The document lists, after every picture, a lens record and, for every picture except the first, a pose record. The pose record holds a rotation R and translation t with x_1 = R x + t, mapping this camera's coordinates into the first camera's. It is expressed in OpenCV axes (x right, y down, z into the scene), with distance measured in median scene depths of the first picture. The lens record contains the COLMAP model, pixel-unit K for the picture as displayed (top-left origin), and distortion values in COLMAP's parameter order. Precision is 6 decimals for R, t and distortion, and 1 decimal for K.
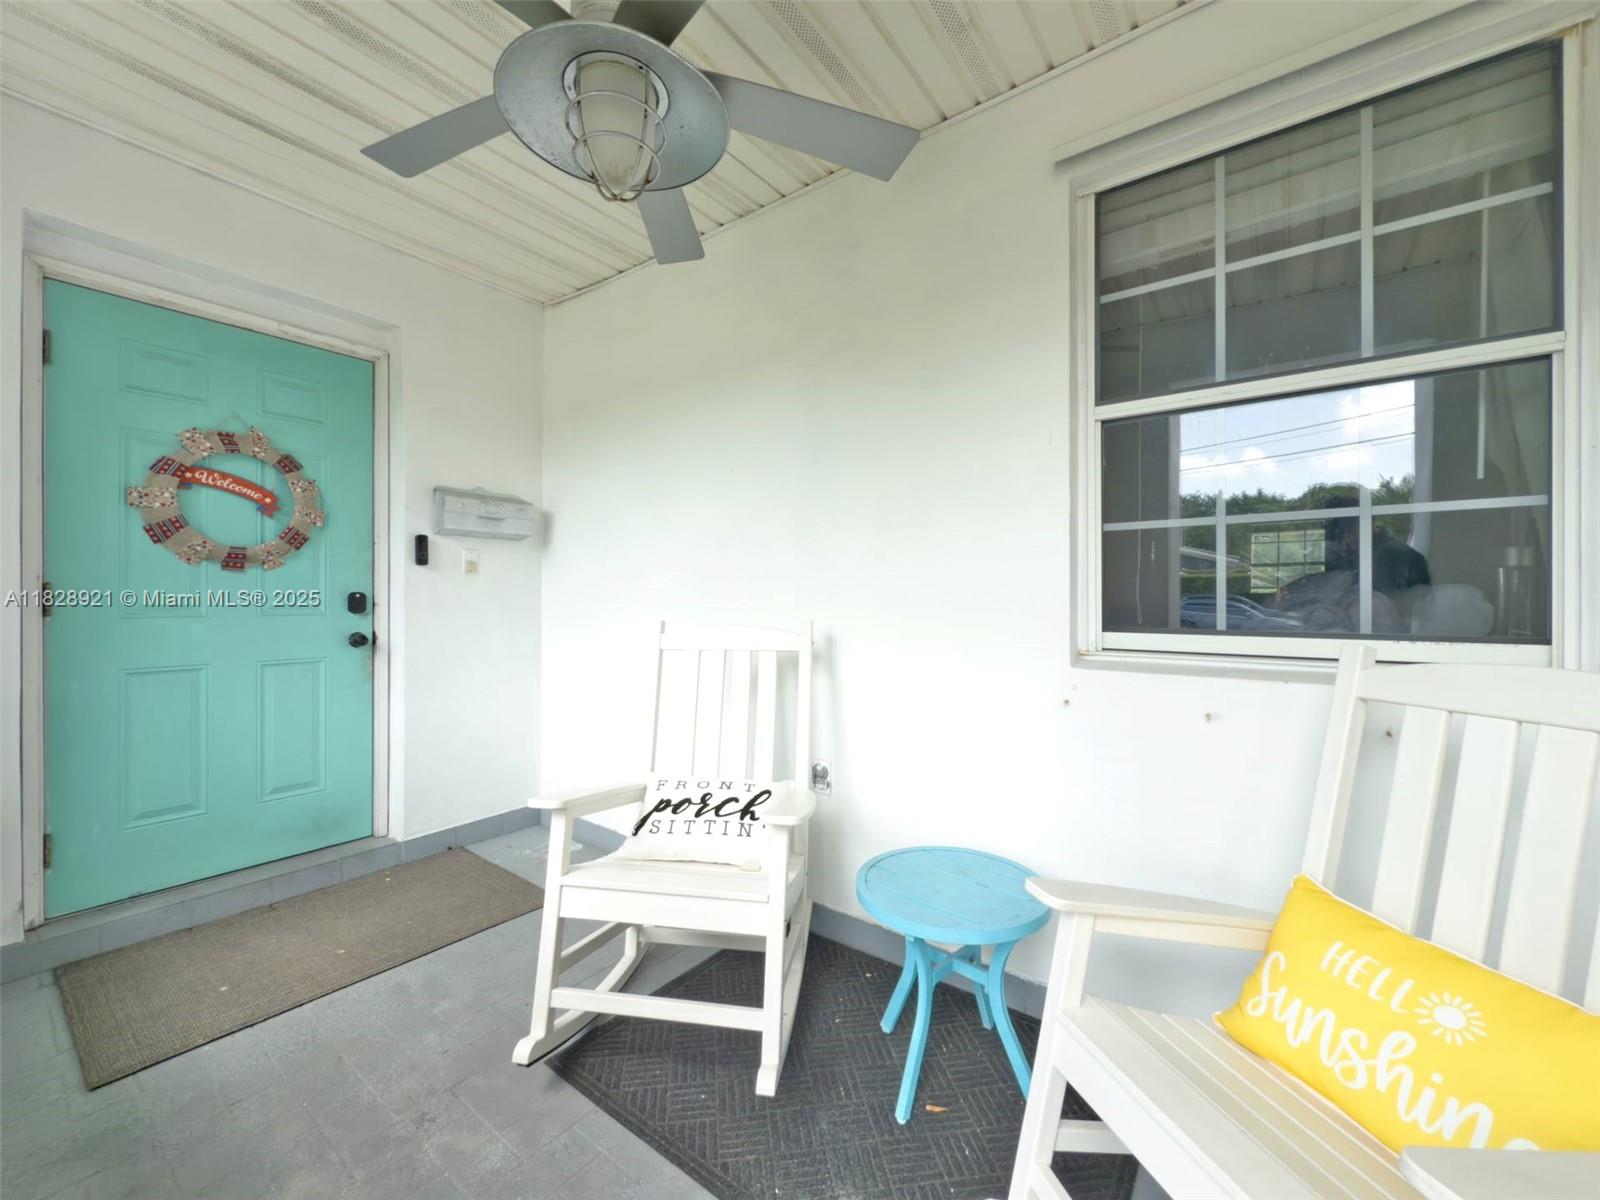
lens RADIAL K [[649.8, 0, 802.4], [0, 649.8, 594.2], [0, 0, 1]] dist [0.002985, 0.000411]
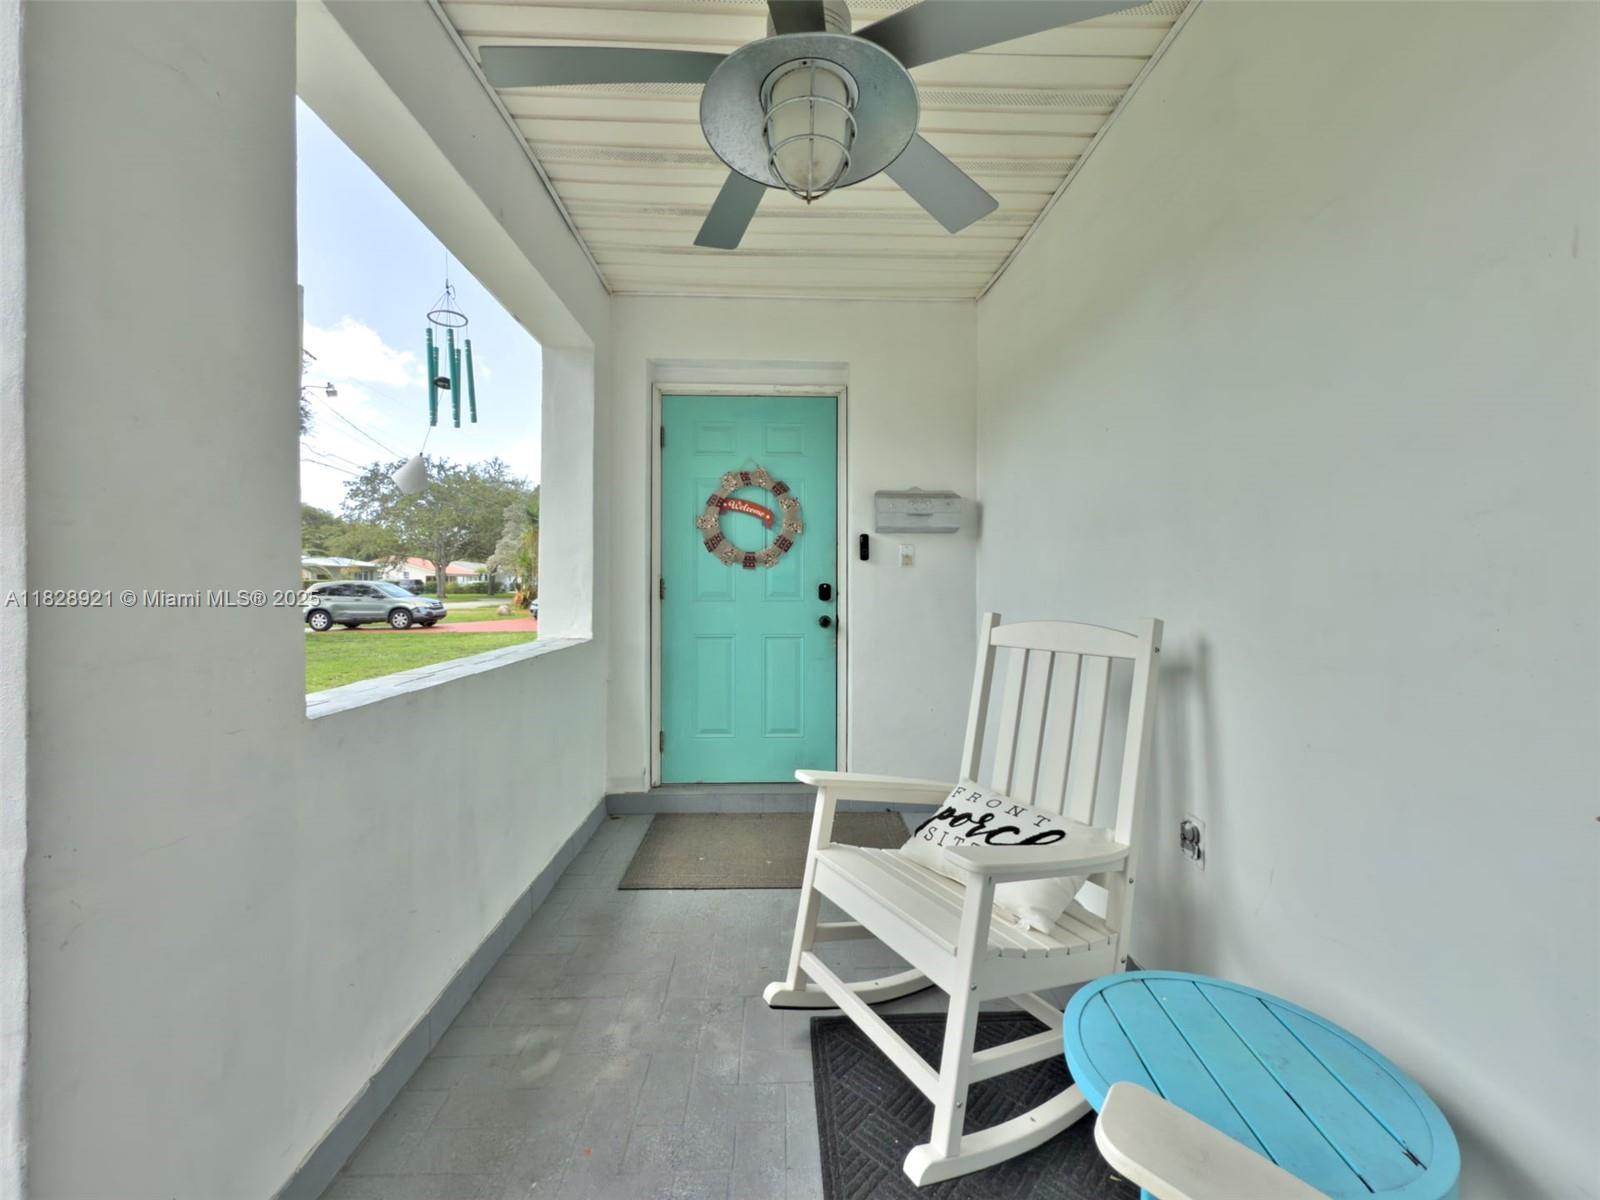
lens RADIAL K [[654.0, 0, 798.6], [0, 654.0, 576.3], [0, 0, 1]] dist [-0.000301, -0.000194]
pose [[0.624211, -0.014720, -0.781117, 0.313380], [0.004910, 0.999877, -0.014919, 0.001577], [0.781241, 0.005477, 0.624206, 0.211358]]
